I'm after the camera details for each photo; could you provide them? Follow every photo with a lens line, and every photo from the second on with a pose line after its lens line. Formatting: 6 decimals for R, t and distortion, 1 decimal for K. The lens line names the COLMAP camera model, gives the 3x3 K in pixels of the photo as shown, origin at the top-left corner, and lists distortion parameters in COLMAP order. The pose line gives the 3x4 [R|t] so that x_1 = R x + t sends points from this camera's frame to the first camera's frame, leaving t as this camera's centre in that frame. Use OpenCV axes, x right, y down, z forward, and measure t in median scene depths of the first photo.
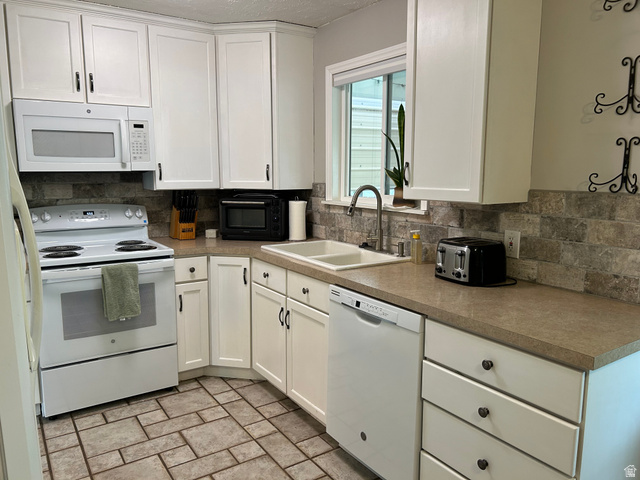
lens RADIAL K [[482.6, 0, 321.4], [0, 482.6, 240.1], [0, 0, 1]] dist [0.044871, -0.065096]
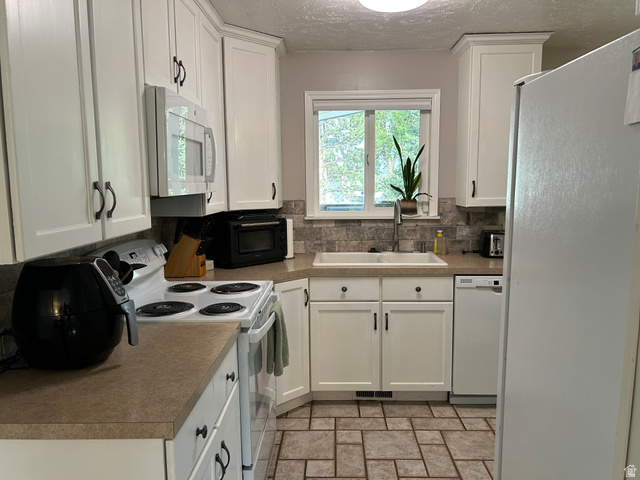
lens RADIAL K [[482.6, 0, 322.5], [0, 482.6, 240.0], [0, 0, 1]] dist [0.044871, -0.065096]
pose [[0.574248, -0.104373, 0.812001, -1.009426], [0.127280, 0.991162, 0.037389, -0.080153], [-0.808726, 0.081881, 0.582458, 0.440055]]
